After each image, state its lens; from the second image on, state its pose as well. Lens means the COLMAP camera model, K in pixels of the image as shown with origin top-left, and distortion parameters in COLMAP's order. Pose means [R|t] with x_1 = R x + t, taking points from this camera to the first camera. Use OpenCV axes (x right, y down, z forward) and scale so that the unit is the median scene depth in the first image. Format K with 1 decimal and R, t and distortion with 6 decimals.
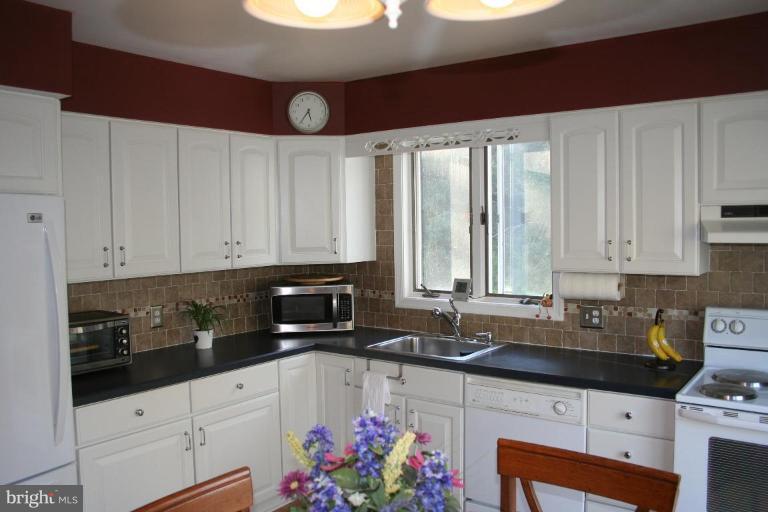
lens RADIAL K [[653.8, 0, 383.9], [0, 653.8, 258.2], [0, 0, 1]] dist [-0.056647, 0.010108]
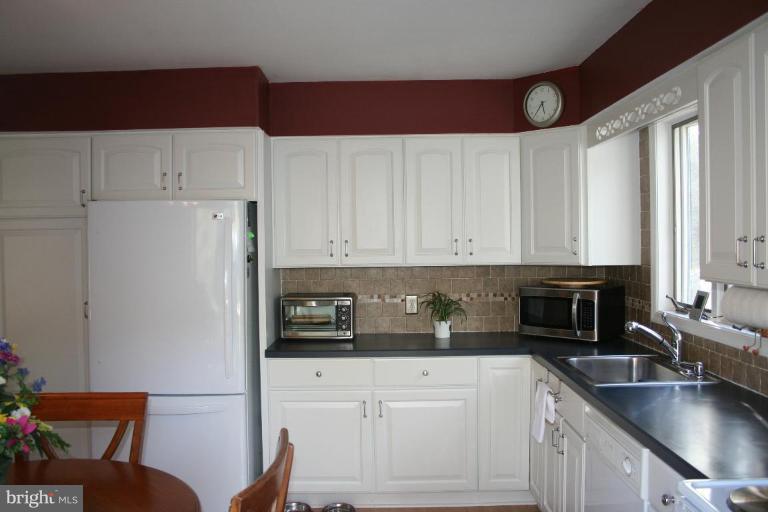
lens RADIAL K [[653.8, 0, 385.1], [0, 653.8, 250.7], [0, 0, 1]] dist [-0.056647, 0.010108]
pose [[0.610647, 0.020625, -0.791634, 0.497825], [-0.041401, 0.999125, -0.005905, 0.004188], [0.790820, 0.036380, 0.610967, 0.245093]]
